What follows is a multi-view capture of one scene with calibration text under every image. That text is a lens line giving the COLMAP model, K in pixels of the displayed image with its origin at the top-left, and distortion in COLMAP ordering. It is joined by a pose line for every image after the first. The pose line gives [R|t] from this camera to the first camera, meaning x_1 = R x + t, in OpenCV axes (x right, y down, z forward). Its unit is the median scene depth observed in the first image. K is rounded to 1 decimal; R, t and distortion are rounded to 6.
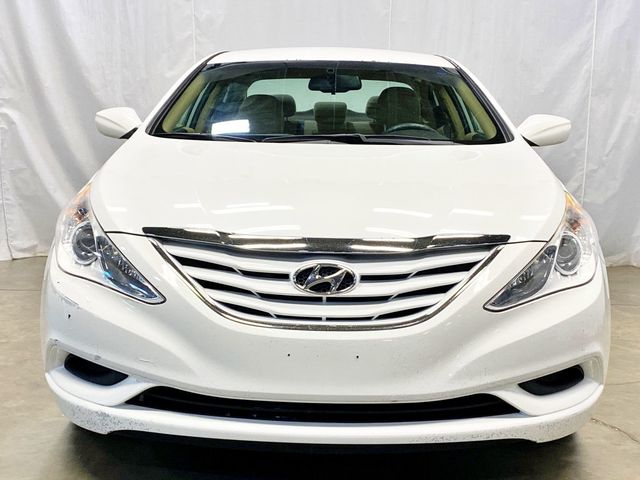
lens RADIAL K [[888.5, 0, 318.0], [0, 888.5, 239.4], [0, 0, 1]] dist [0.056851, 0.000000]
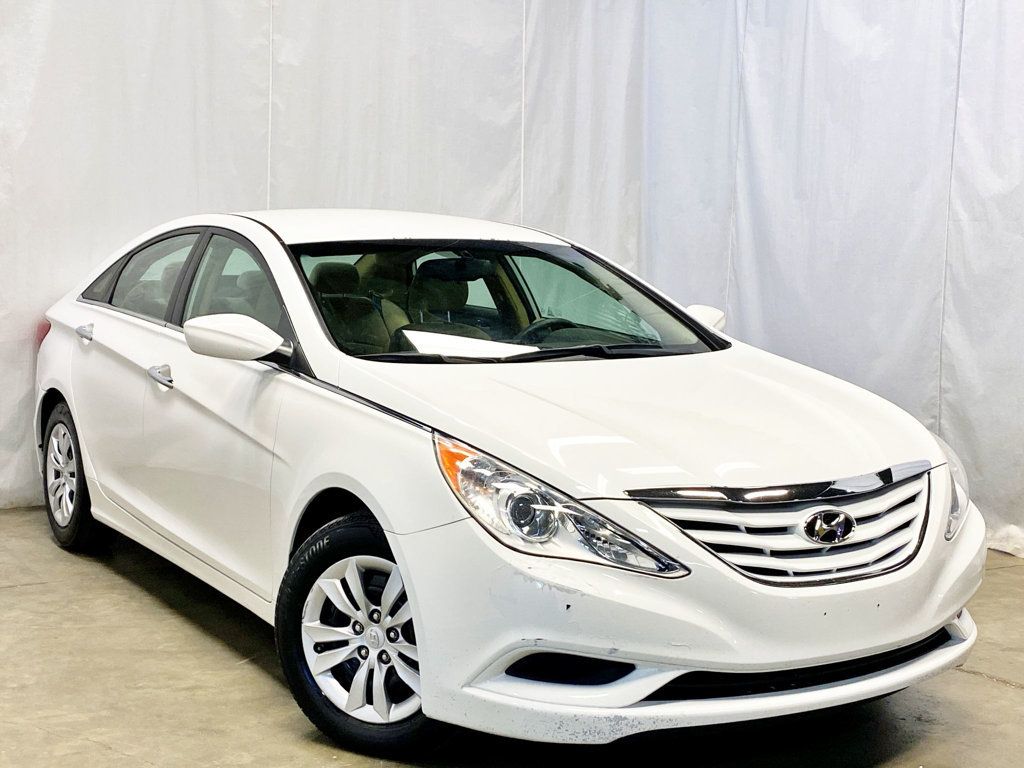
lens RADIAL K [[1421.7, 0, 509.4], [0, 1421.7, 380.5], [0, 0, 1]] dist [0.056851, 0.000000]
pose [[0.852070, -0.059873, 0.519993, -0.957067], [0.074537, 0.997191, -0.007319, -0.111928], [-0.518094, 0.044995, 0.854139, -0.098215]]
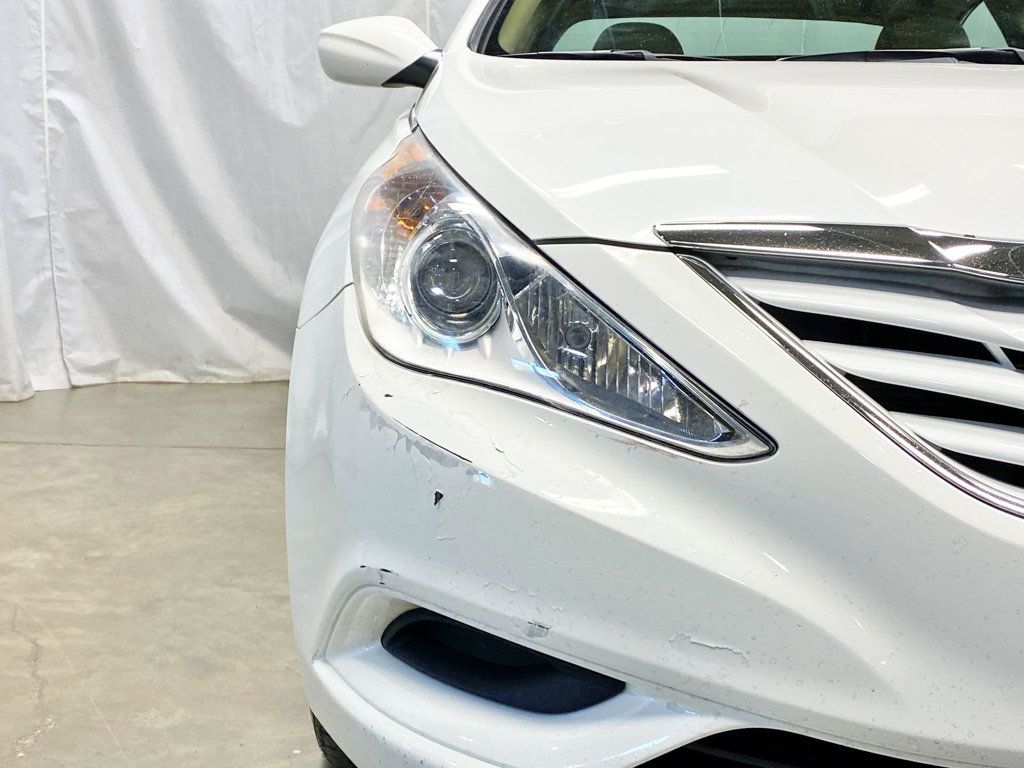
lens RADIAL K [[1422.9, 0, 492.4], [0, 1422.9, 361.5], [0, 0, 1]] dist [0.109475, 0.000000]
pose [[0.999982, 0.002572, -0.005410, -0.246562], [-0.002633, 0.999932, -0.011345, 0.041121], [0.005380, 0.011359, 0.999921, 0.466973]]
